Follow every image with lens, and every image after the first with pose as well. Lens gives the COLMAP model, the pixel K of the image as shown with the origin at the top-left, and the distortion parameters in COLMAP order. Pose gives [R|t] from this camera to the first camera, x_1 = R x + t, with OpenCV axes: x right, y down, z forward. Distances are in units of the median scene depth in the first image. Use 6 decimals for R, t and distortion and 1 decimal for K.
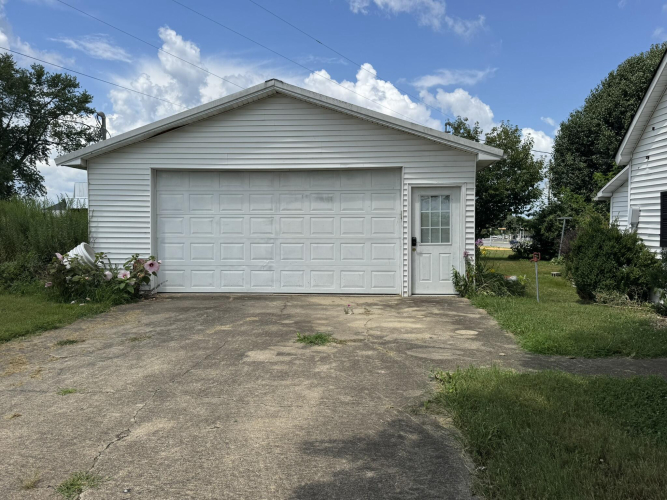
lens RADIAL K [[551.8, 0, 333.5], [0, 551.8, 250.0], [0, 0, 1]] dist [0.105410, -0.189682]
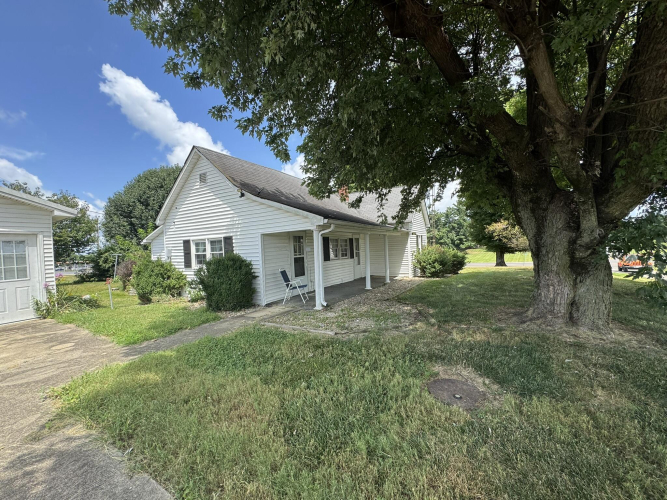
lens RADIAL K [[265.4, 0, 332.2], [0, 265.4, 251.8], [0, 0, 1]] dist [-0.000554, -0.000184]
pose [[0.432418, -0.031230, 0.901132, -0.032171], [0.080358, 0.996758, -0.004017, -0.015491], [-0.898085, 0.074150, 0.433525, 0.112109]]
